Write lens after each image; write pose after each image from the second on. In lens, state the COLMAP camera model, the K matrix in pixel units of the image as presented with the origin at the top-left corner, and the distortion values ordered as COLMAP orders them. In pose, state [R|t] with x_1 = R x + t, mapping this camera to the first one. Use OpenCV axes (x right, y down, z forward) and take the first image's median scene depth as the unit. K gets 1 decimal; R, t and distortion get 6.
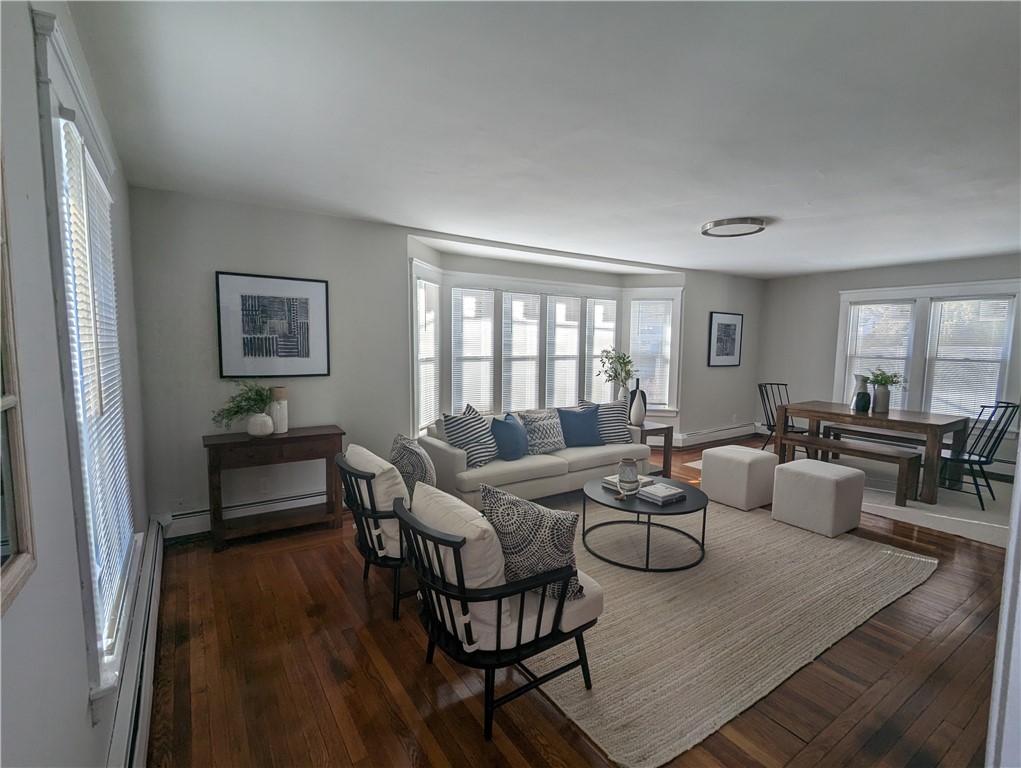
lens RADIAL K [[488.0, 0, 513.2], [0, 488.0, 382.9], [0, 0, 1]] dist [0.001038, 0.001636]
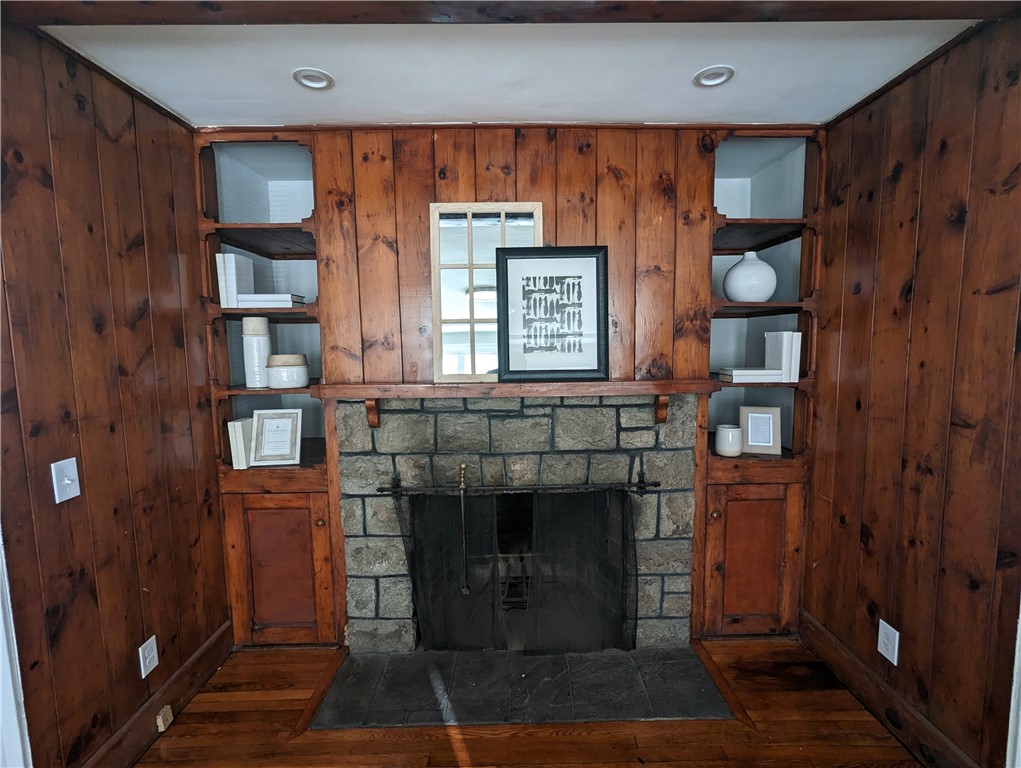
lens RADIAL K [[488.0, 0, 509.8], [0, 488.0, 391.3], [0, 0, 1]] dist [0.001038, 0.001636]
pose [[-0.830549, -0.059844, 0.553721, 0.047533], [0.054429, 0.980730, 0.187634, -0.038096], [-0.554279, 0.185977, -0.811287, 0.486093]]
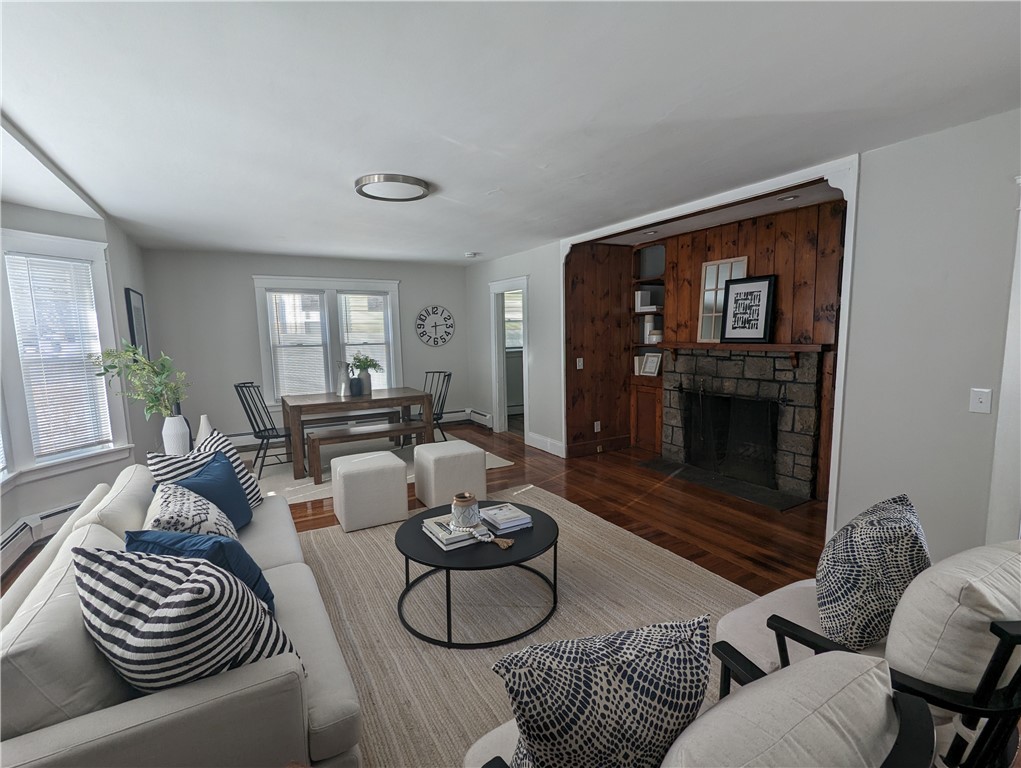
lens RADIAL K [[488.0, 0, 521.8], [0, 488.0, 399.9], [0, 0, 1]] dist [0.001038, 0.001636]
pose [[0.073773, -0.151208, 0.985745, -0.238493], [0.110452, 0.983597, 0.142612, -0.036277], [-0.991140, 0.098357, 0.089264, 0.469018]]
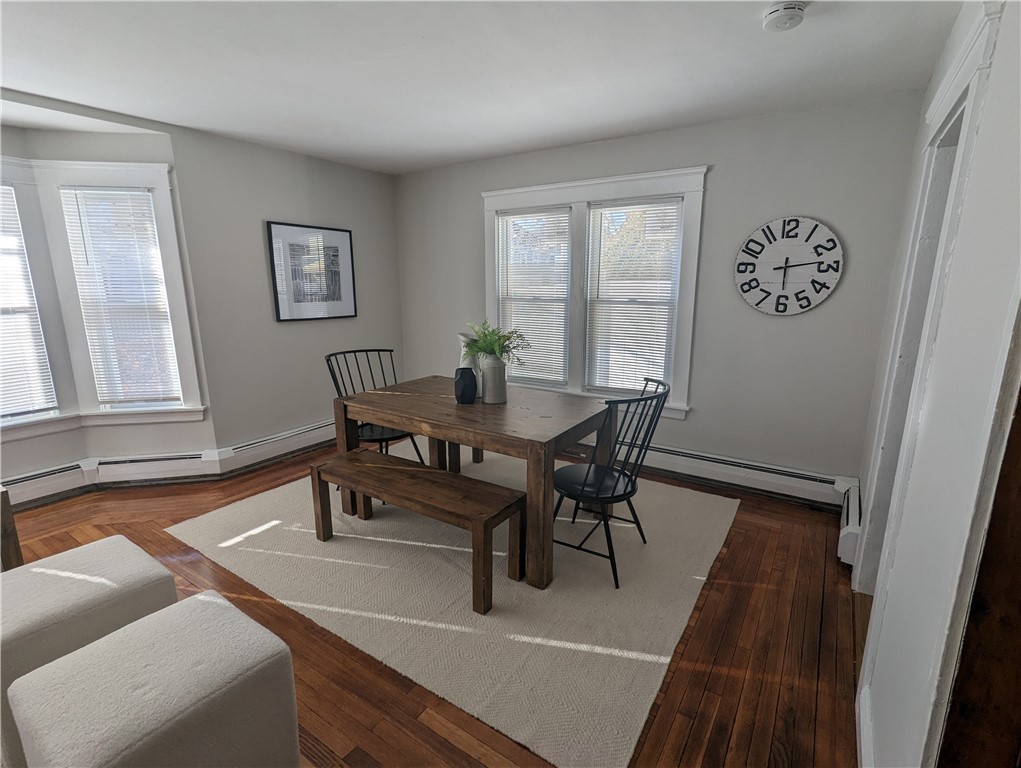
lens RADIAL K [[488.0, 0, 510.9], [0, 488.0, 385.8], [0, 0, 1]] dist [0.001038, 0.001636]
pose [[0.927291, -0.088383, 0.363758, 0.478331], [0.042168, 0.990205, 0.133098, -0.026194], [-0.371958, -0.108081, 0.921936, 0.404117]]
